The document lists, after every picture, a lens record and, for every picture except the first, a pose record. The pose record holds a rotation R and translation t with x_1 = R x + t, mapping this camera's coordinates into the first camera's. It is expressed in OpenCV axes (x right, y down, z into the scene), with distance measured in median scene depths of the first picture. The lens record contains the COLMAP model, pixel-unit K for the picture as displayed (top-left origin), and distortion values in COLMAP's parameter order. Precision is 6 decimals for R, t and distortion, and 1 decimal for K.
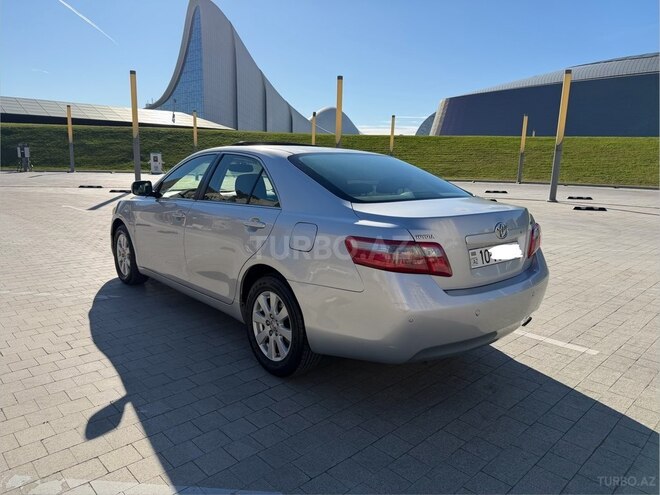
lens RADIAL K [[465.7, 0, 327.6], [0, 465.7, 251.8], [0, 0, 1]] dist [0.000455, -0.010102]
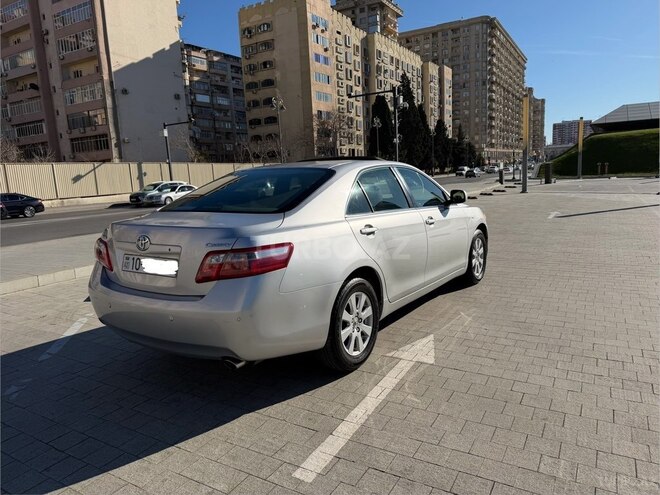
lens RADIAL K [[465.7, 0, 327.6], [0, 465.7, 251.8], [0, 0, 1]] dist [0.000455, -0.010102]
pose [[0.273714, 0.145374, -0.950761, 1.142707], [-0.126666, 0.985350, 0.114197, -0.158242], [0.953434, 0.089172, 0.288118, 0.830769]]
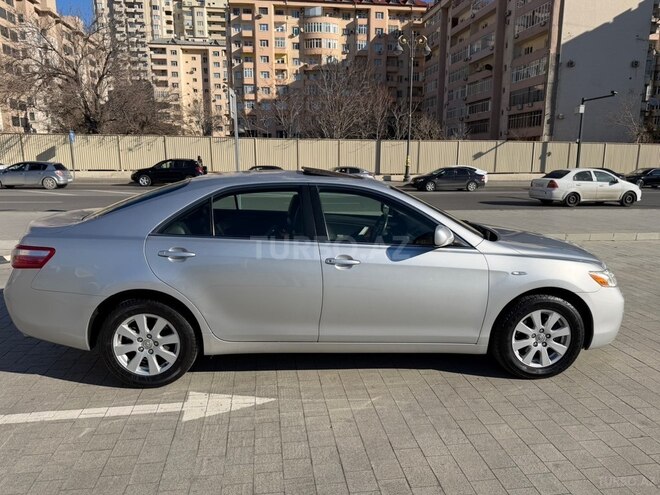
lens RADIAL K [[465.7, 0, 327.6], [0, 465.7, 251.8], [0, 0, 1]] dist [0.000455, -0.010102]
pose [[-0.581159, 0.155820, -0.798733, 0.787775], [-0.153827, 0.942769, 0.295844, -0.430584], [0.799119, 0.294799, -0.523930, 1.915531]]
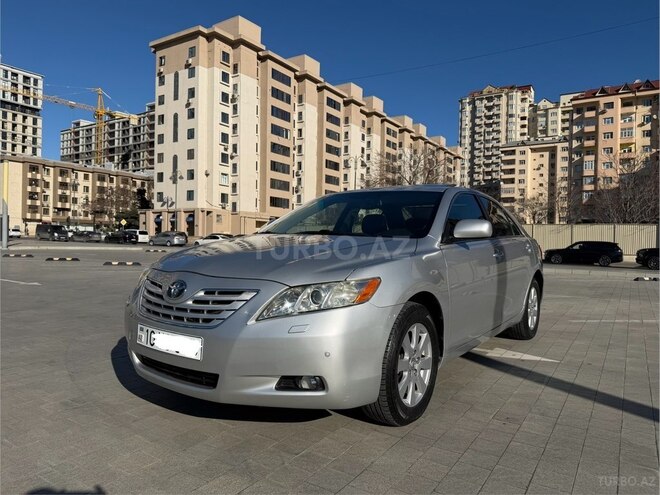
lens RADIAL K [[465.9, 0, 331.3], [0, 465.9, 246.8], [0, 0, 1]] dist [0.051205, -0.077256]
pose [[-0.972071, -0.023054, -0.233551, 1.425468], [-0.066540, 0.981400, 0.180074, -0.855031], [0.225055, 0.190586, -0.955525, 5.528971]]
